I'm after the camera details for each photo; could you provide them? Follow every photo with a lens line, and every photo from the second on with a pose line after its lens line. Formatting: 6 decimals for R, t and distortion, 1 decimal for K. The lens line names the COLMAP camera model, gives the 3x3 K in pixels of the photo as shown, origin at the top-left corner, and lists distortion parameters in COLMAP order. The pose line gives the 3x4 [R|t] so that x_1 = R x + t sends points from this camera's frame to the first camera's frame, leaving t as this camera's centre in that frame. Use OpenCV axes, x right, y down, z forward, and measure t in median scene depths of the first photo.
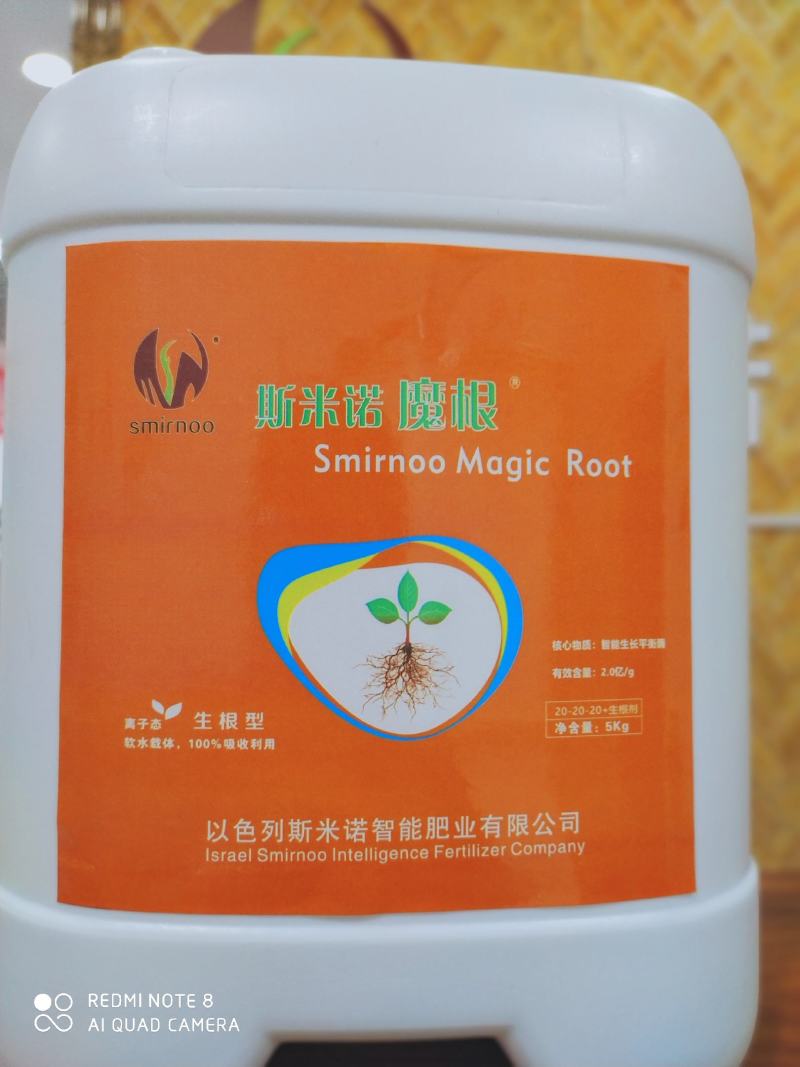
lens RADIAL K [[890.0, 0, 395.7], [0, 890.0, 536.0], [0, 0, 1]] dist [-0.035049, -0.018126]
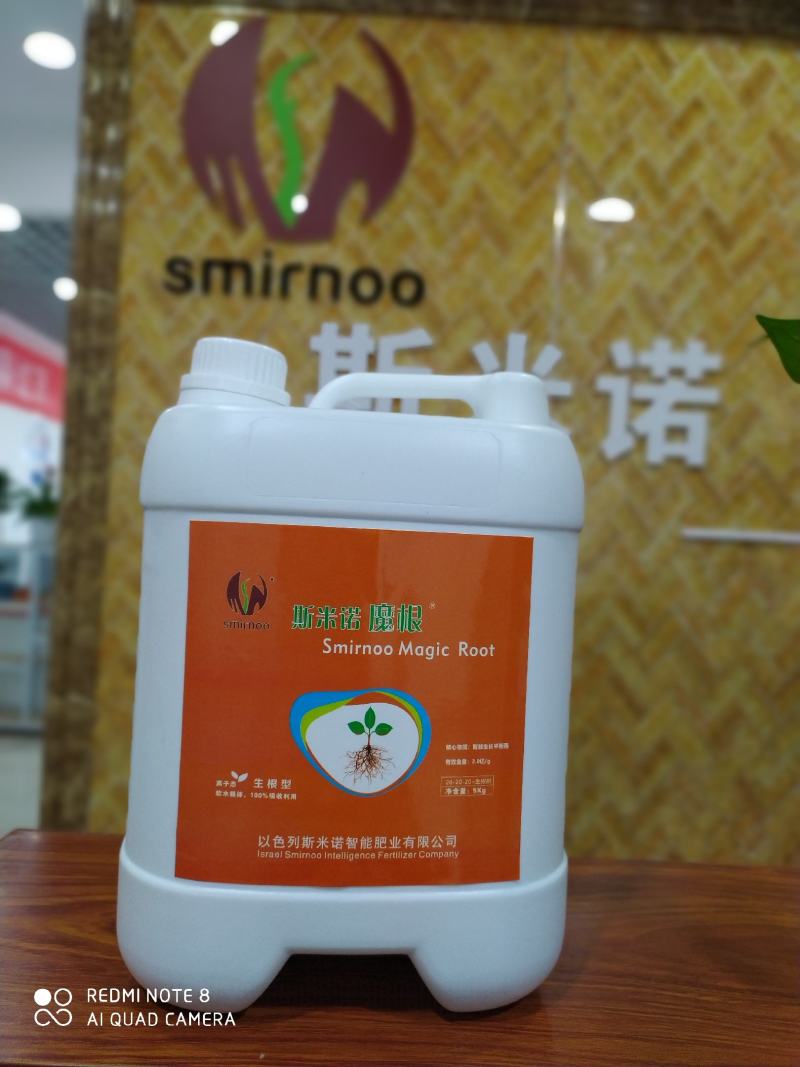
lens RADIAL K [[890.0, 0, 408.9], [0, 890.0, 526.3], [0, 0, 1]] dist [-0.035049, -0.018126]
pose [[0.998207, 0.042056, 0.042590, -0.001413], [-0.043137, 0.998762, 0.024782, -0.390713], [-0.041495, -0.026575, 0.998785, -0.865413]]
